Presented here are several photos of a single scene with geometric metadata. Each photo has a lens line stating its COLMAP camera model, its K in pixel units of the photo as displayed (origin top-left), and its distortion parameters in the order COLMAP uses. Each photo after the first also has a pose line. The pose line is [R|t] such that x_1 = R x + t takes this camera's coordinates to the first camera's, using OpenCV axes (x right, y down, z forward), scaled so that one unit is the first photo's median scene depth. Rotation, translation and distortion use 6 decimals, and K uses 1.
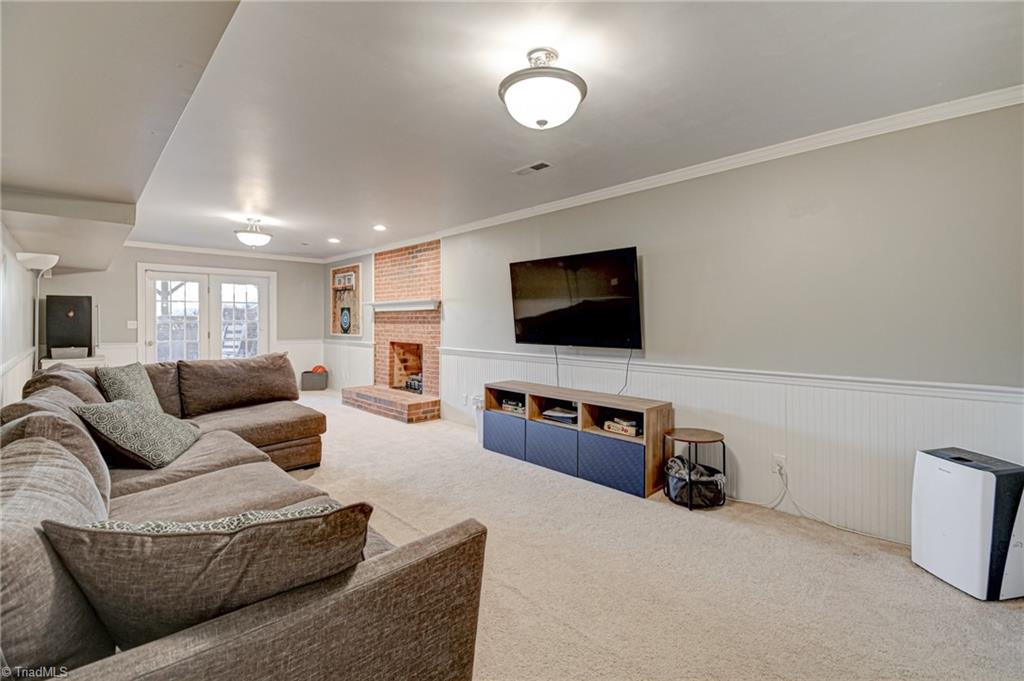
lens RADIAL K [[461.7, 0, 522.0], [0, 461.7, 343.0], [0, 0, 1]] dist [0.037111, -0.027429]
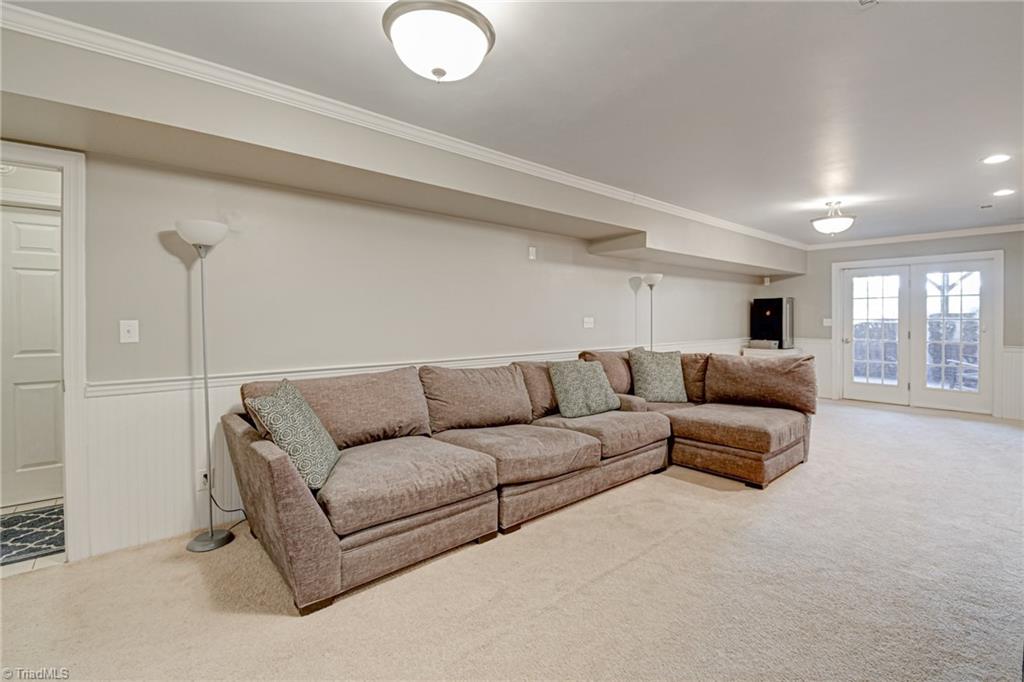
lens RADIAL K [[461.2, 0, 512.8], [0, 461.2, 331.5], [0, 0, 1]] dist [0.003165, 0.000527]
pose [[-0.069476, 0.028105, -0.997188, 0.338604], [-0.048889, 0.998306, 0.031543, -0.021842], [0.996385, 0.050943, -0.067984, 0.469605]]
